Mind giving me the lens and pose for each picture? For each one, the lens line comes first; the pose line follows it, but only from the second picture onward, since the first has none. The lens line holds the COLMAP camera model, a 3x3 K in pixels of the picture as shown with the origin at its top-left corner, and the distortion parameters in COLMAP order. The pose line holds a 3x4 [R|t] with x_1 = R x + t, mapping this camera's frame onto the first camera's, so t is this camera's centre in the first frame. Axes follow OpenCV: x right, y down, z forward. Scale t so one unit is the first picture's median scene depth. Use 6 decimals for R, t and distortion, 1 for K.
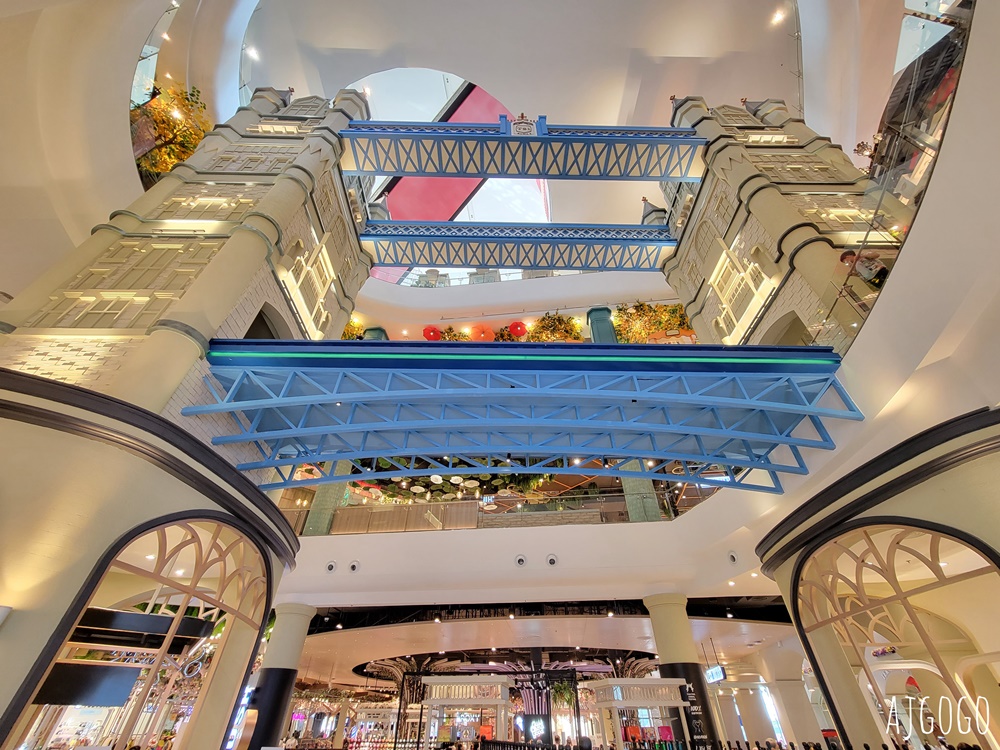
lens RADIAL K [[419.4, 0, 500.0], [0, 419.4, 375.0], [0, 0, 1]] dist [0.000928, 0.000192]
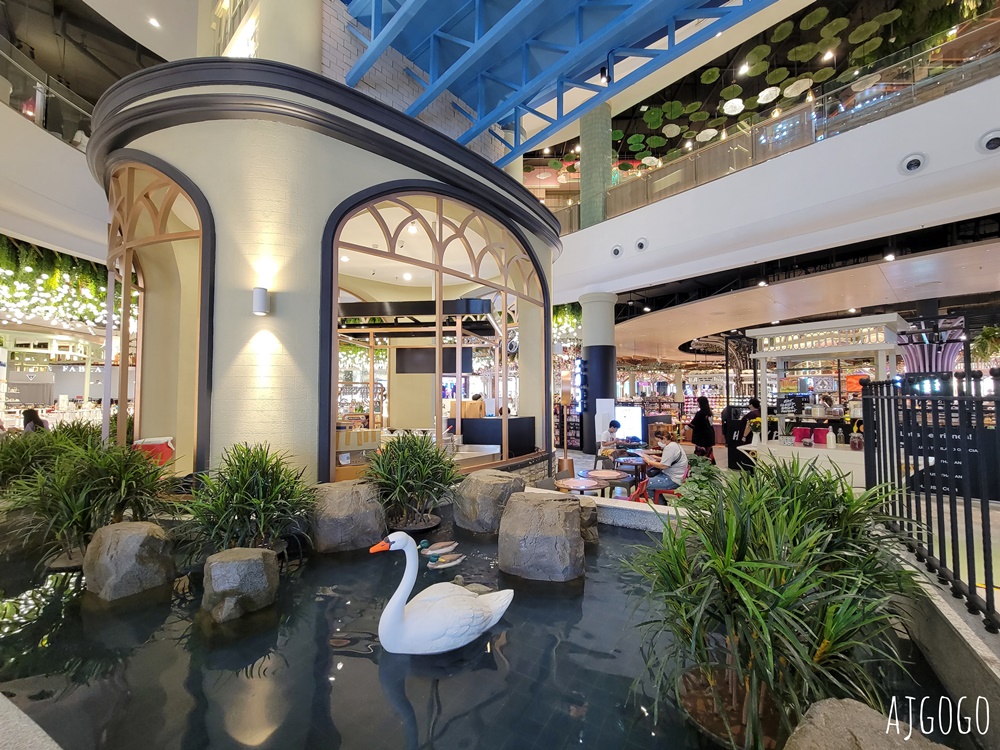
lens RADIAL K [[419.4, 0, 500.0], [0, 419.4, 375.0], [0, 0, 1]] dist [0.000928, 0.000192]
pose [[0.761280, -0.039349, -0.647228, -0.020221], [0.425283, 0.783780, 0.452574, 0.160474], [0.489476, -0.619790, 0.613411, 0.166829]]
